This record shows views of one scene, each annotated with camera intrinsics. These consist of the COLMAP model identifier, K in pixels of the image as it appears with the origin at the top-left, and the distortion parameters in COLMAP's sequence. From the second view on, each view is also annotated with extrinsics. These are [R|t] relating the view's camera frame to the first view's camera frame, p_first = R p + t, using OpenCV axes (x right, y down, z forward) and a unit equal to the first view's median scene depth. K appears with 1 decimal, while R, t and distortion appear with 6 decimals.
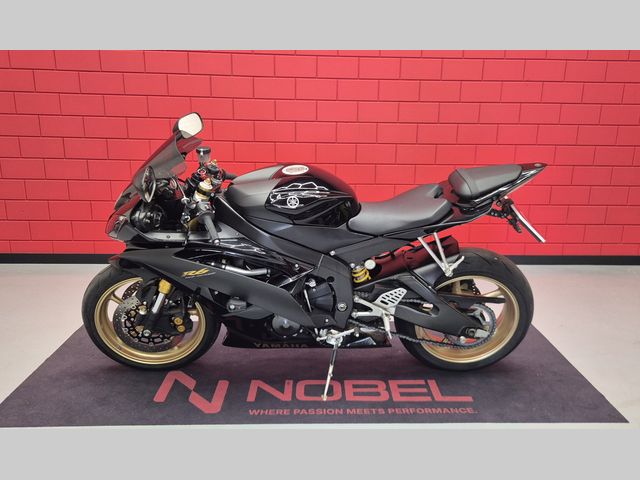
lens RADIAL K [[646.5, 0, 320.0], [0, 646.5, 240.0], [0, 0, 1]] dist [0.009162, 0.017693]
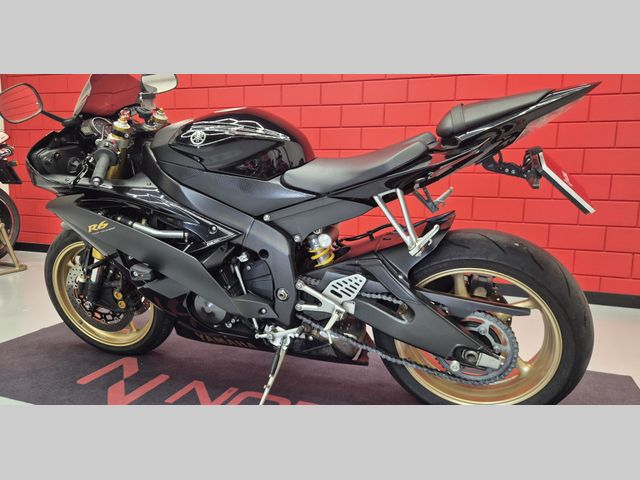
lens RADIAL K [[516.4, 0, 293.8], [0, 516.4, 240.6], [0, 0, 1]] dist [0.014988, 0.002927]
pose [[0.912229, 0.052080, -0.406357, 0.282909], [-0.101625, 0.989652, -0.101300, 0.100415], [0.396876, 0.133705, 0.908082, 0.454486]]
